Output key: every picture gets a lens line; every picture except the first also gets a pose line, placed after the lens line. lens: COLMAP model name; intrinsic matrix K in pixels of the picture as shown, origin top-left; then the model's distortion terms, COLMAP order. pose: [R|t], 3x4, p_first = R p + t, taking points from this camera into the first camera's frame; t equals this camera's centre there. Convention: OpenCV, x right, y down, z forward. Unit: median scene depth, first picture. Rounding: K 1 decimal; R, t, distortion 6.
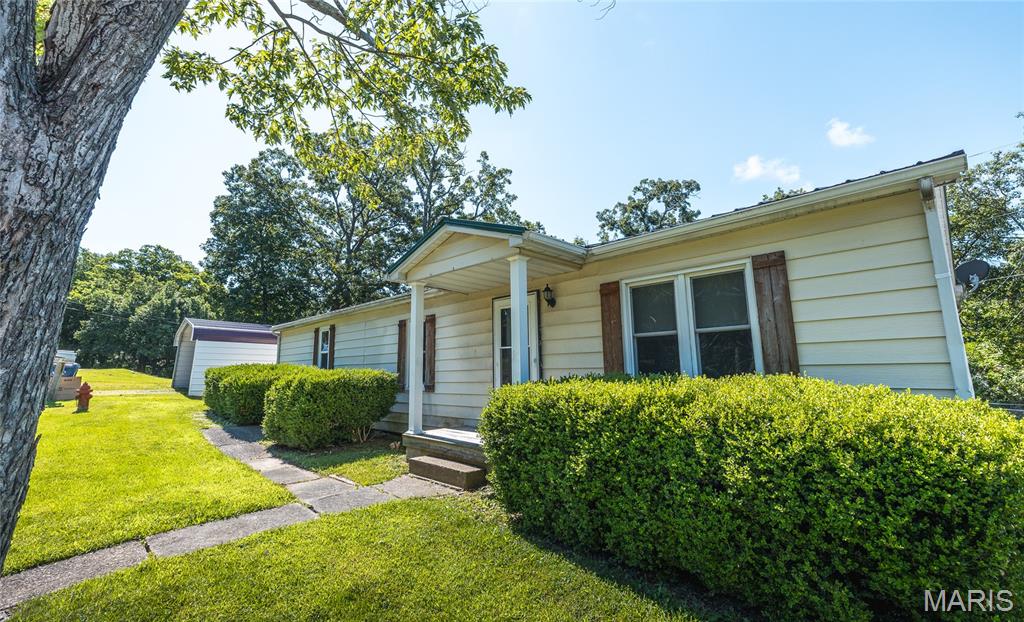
lens RADIAL K [[438.8, 0, 509.3], [0, 438.8, 301.1], [0, 0, 1]] dist [-0.000189, -0.000066]
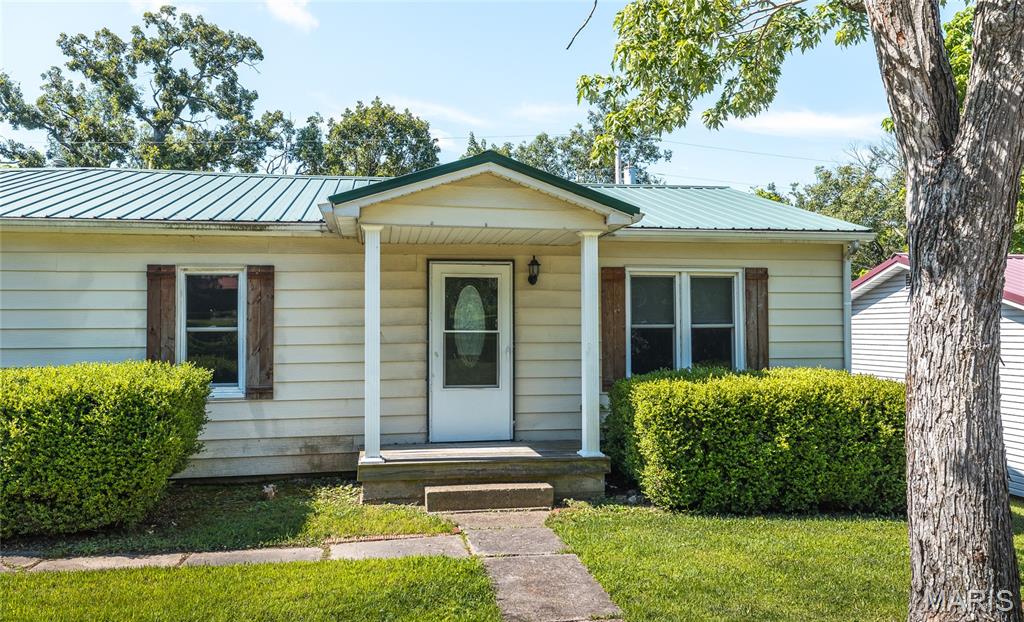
lens RADIAL K [[757.1, 0, 512.0], [0, 757.1, 311.0], [0, 0, 1]] dist [-0.007100, -0.002880]
pose [[0.572067, 0.036028, 0.819415, -0.931740], [-0.133568, 0.989791, 0.049730, -0.002169], [-0.809258, -0.137897, 0.571039, 0.201801]]
